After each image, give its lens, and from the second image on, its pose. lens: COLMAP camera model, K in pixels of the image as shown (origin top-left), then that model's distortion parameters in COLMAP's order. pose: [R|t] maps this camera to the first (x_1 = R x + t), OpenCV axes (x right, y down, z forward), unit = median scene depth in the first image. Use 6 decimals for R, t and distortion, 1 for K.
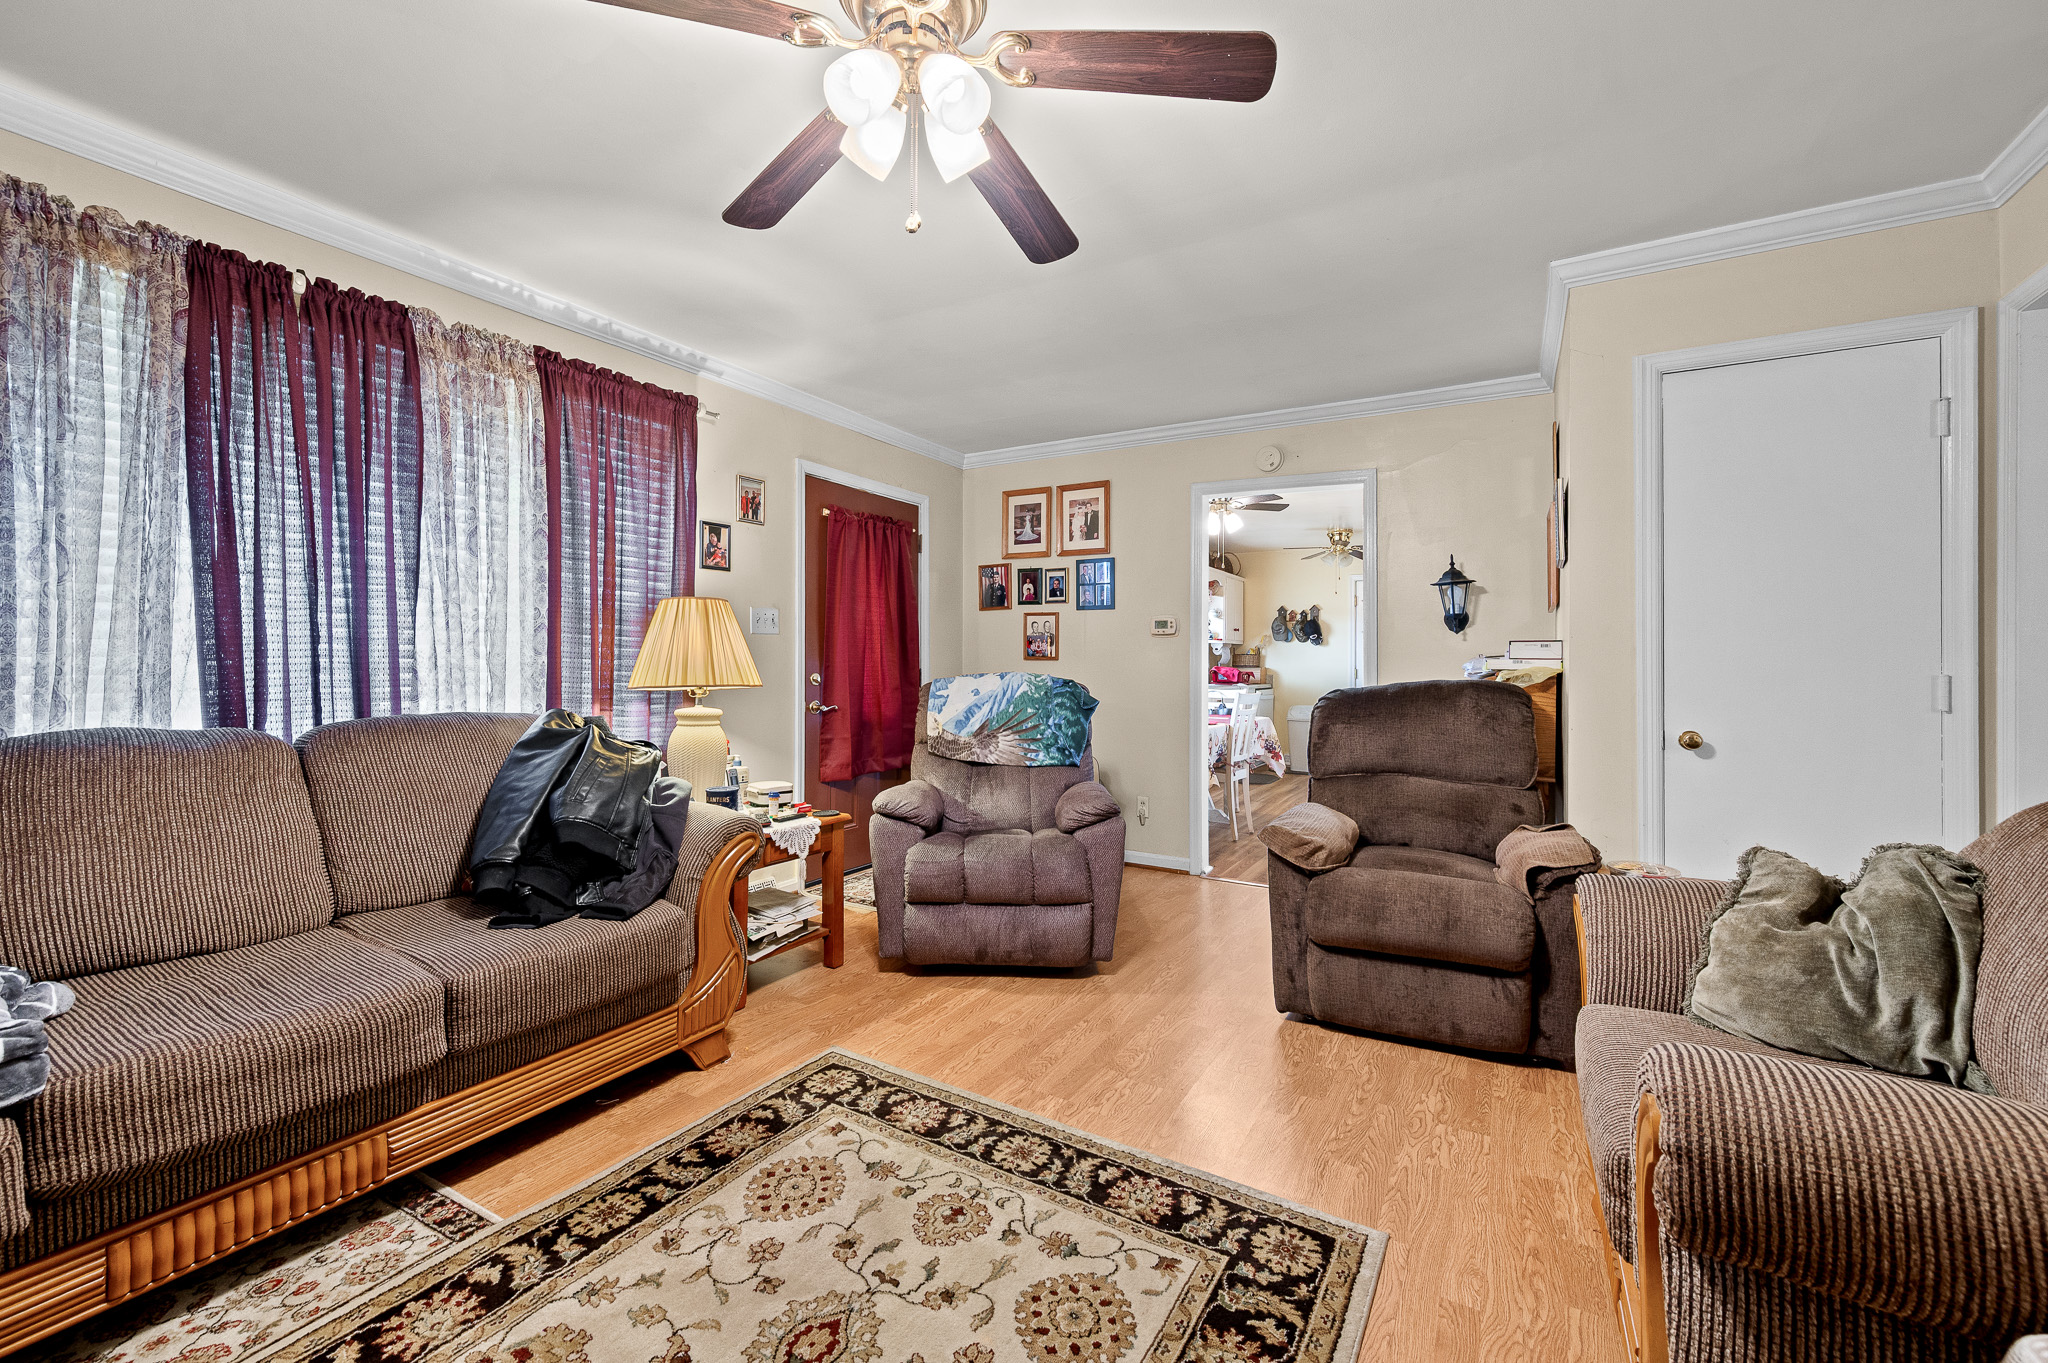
lens RADIAL K [[819.0, 0, 1037.9], [0, 819.0, 672.0], [0, 0, 1]] dist [0.002375, -0.000961]
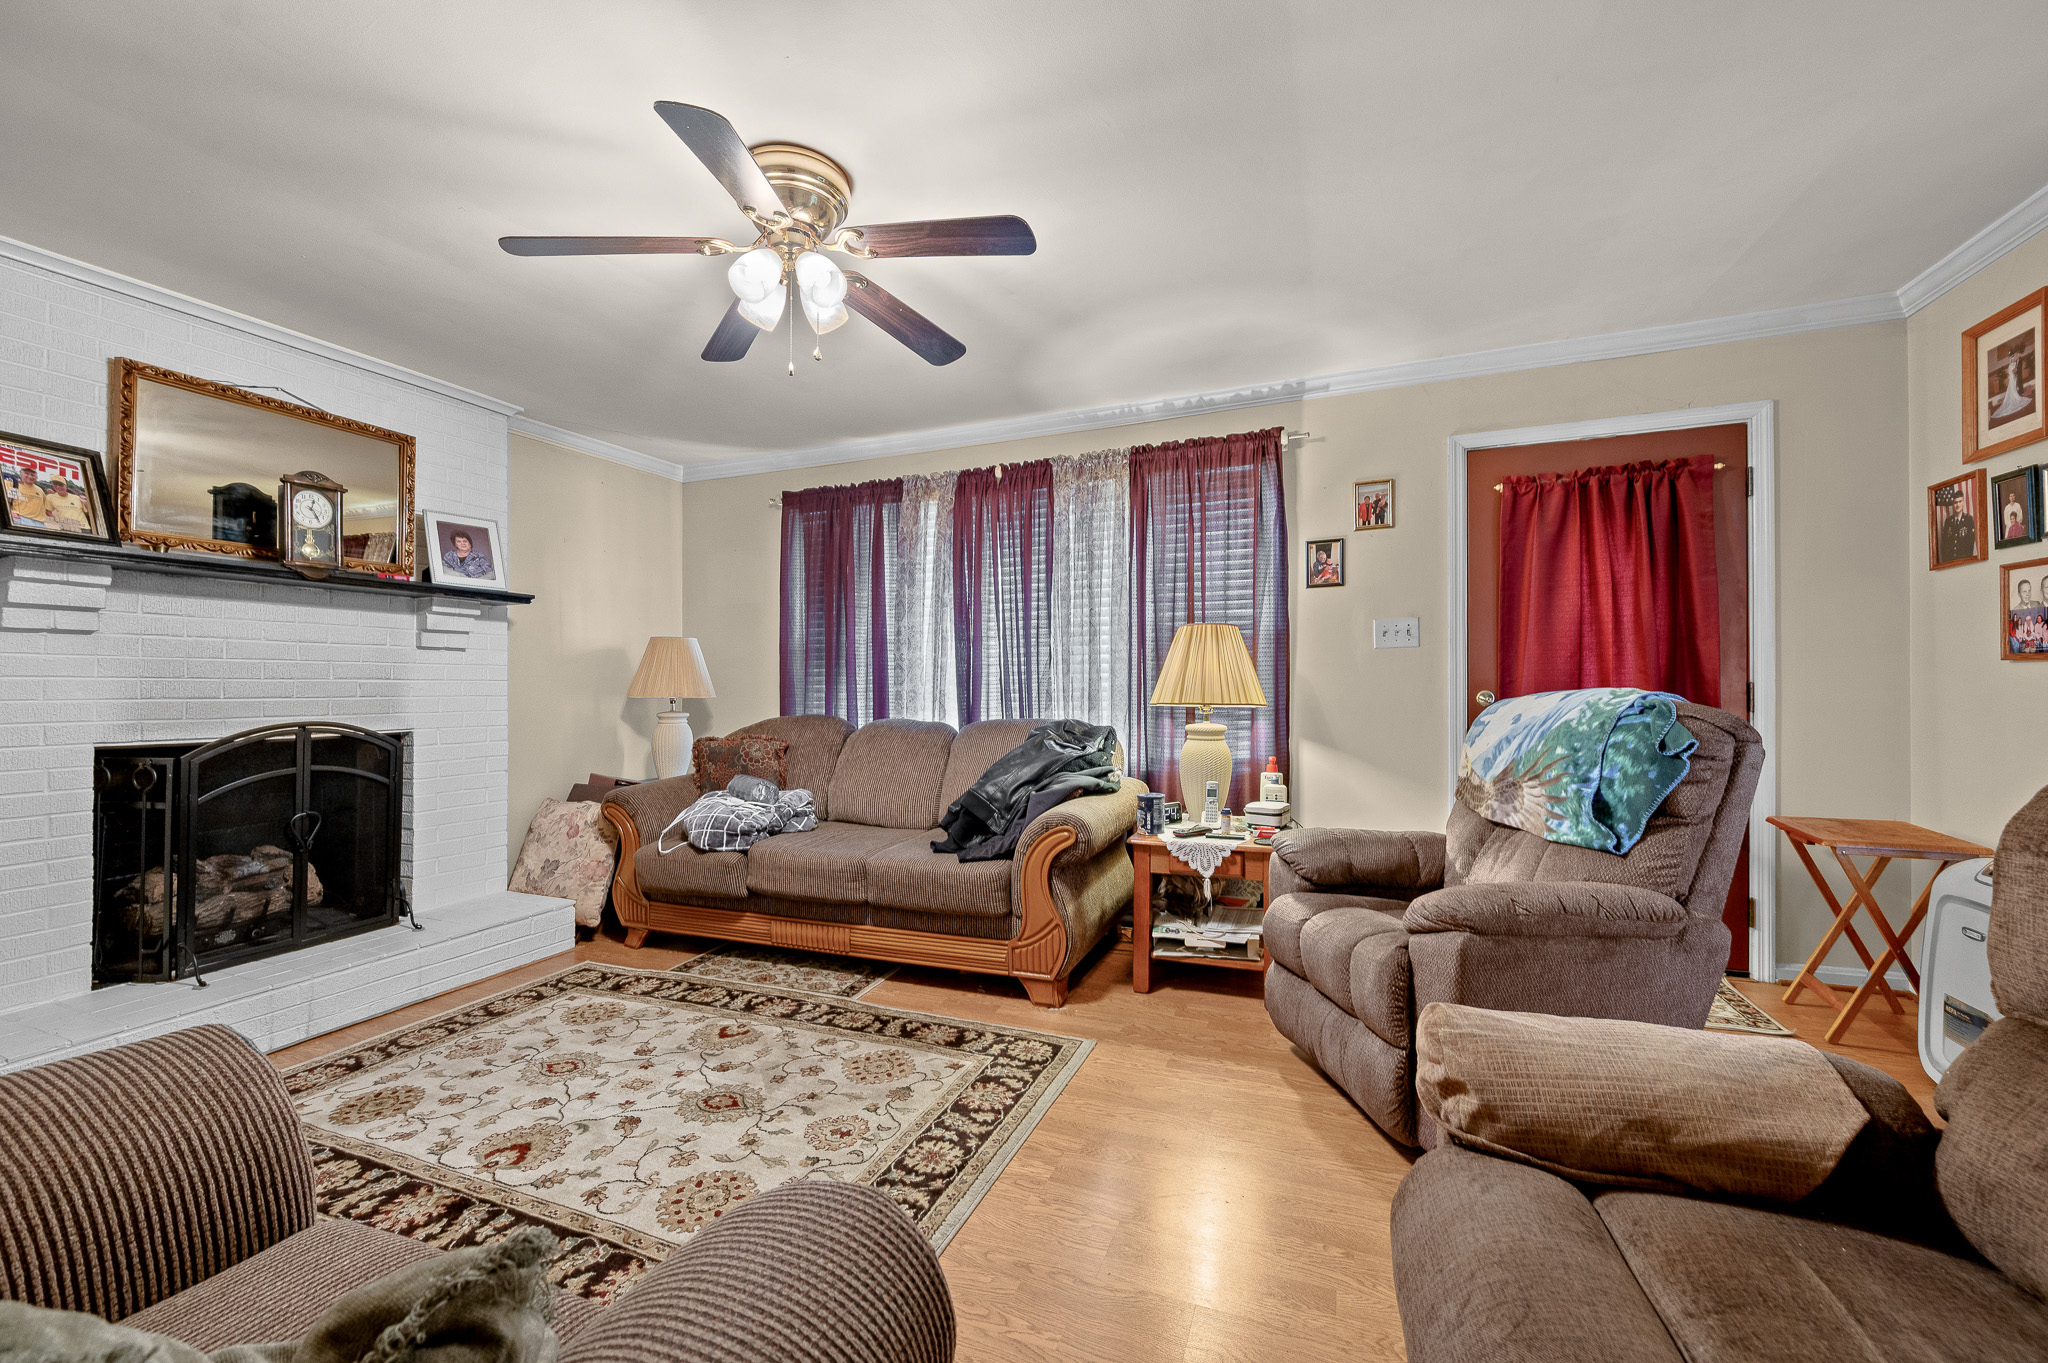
lens RADIAL K [[819.0, 0, 1021.8], [0, 819.0, 680.9], [0, 0, 1]] dist [0.002375, -0.000961]
pose [[0.149177, -0.013860, -0.988713, 0.849734], [0.005760, 0.999897, -0.013148, -0.000627], [0.988794, -0.003734, 0.149242, 0.789831]]
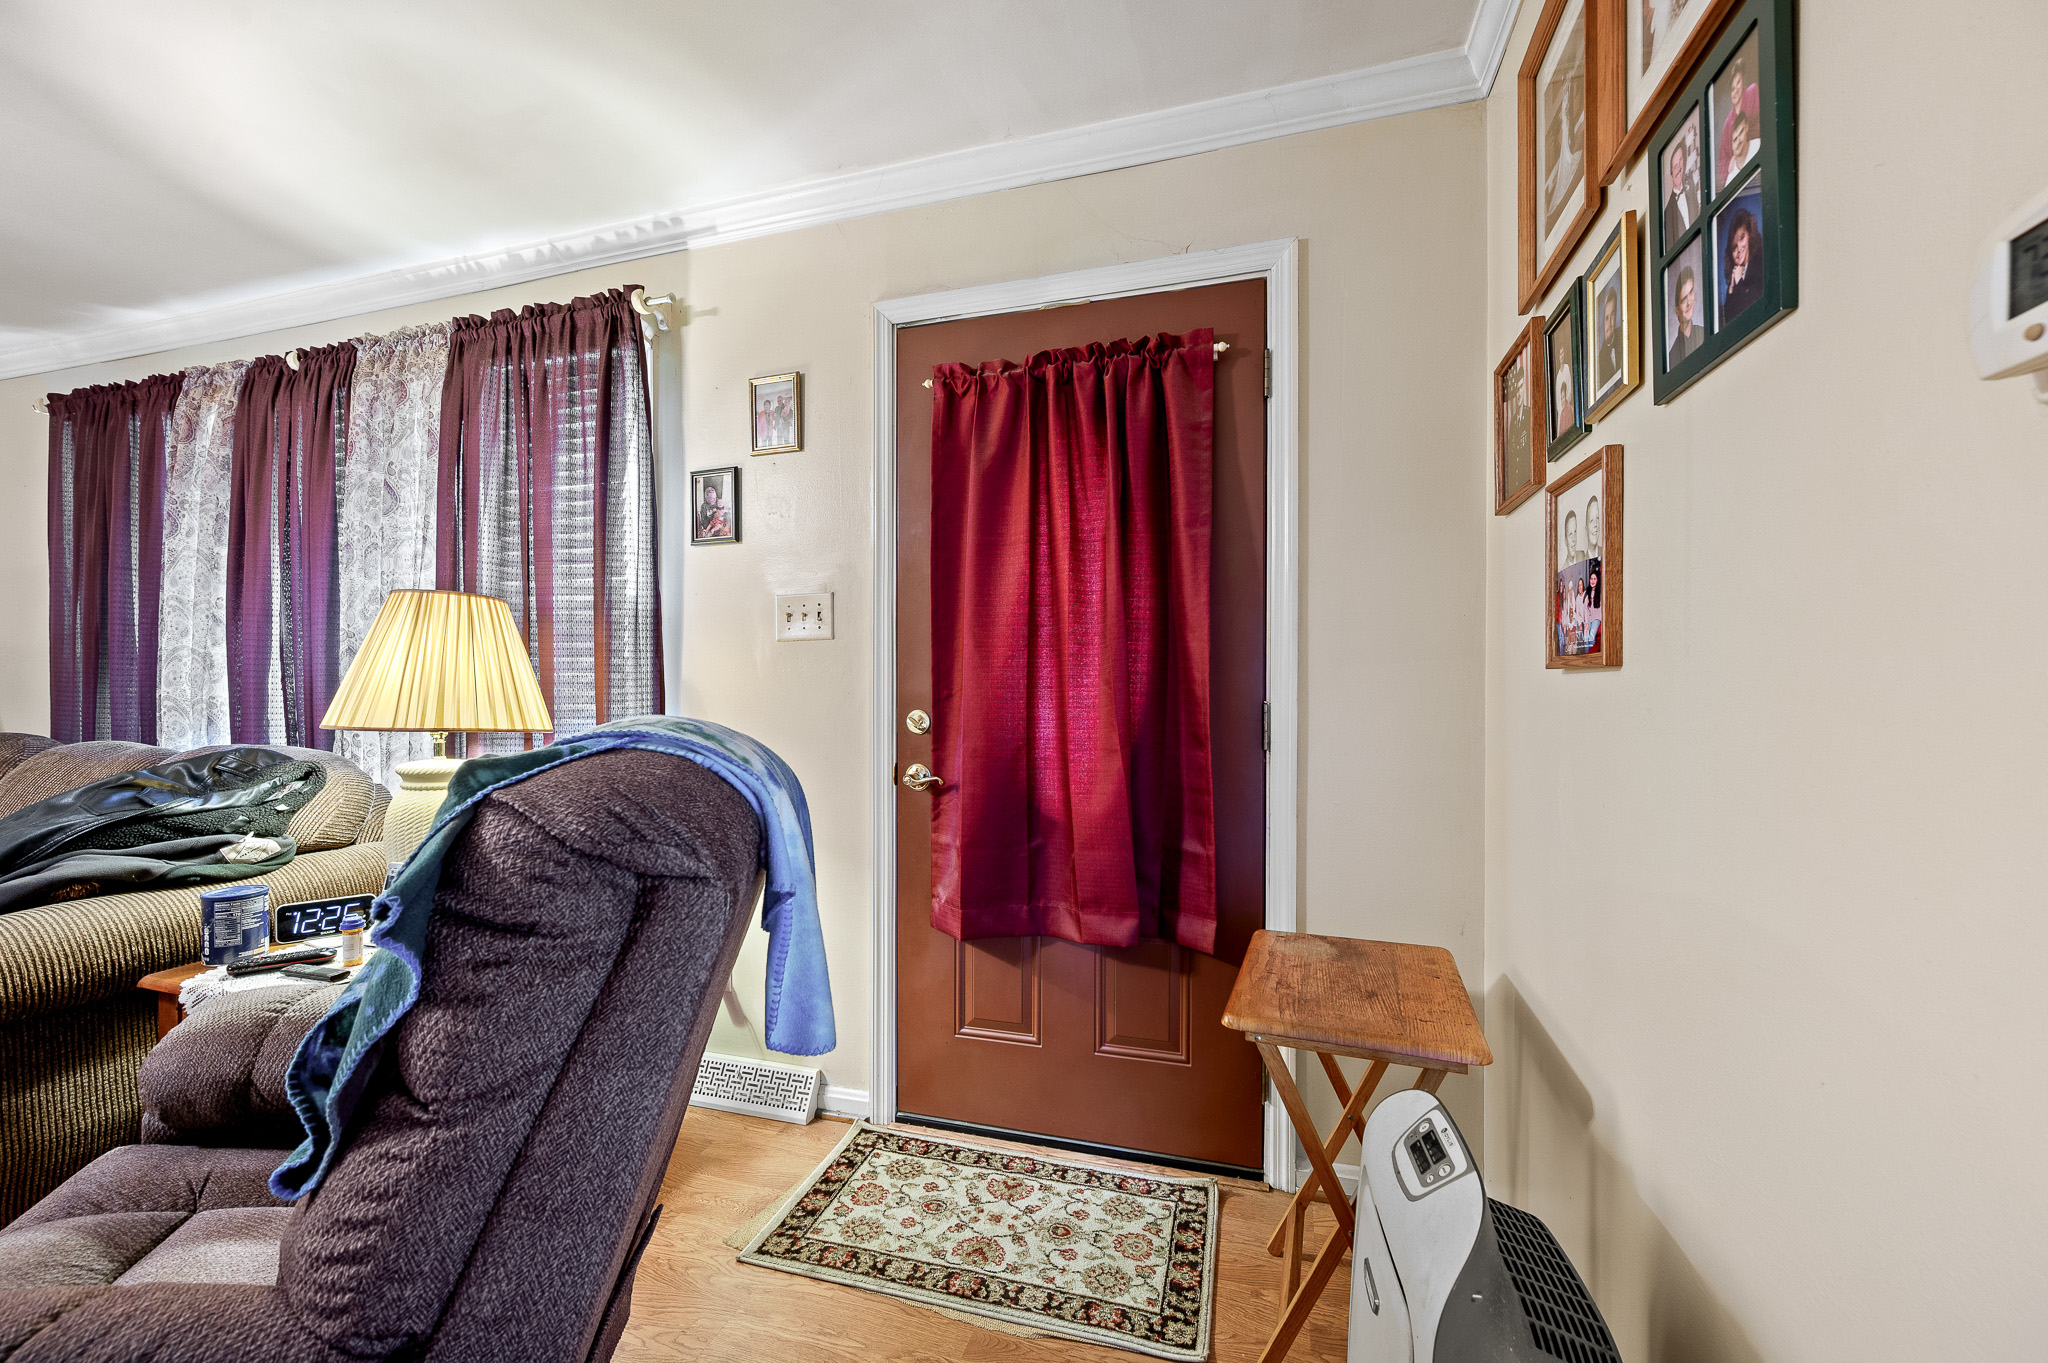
lens RADIAL K [[819.0, 0, 1029.6], [0, 819.0, 683.2], [0, 0, 1]] dist [0.002375, -0.000961]
pose [[0.224948, -0.009095, -0.974328, 0.444198], [-0.006673, 0.999919, -0.010875, -0.018238], [0.974348, 0.008948, 0.224869, 1.762719]]
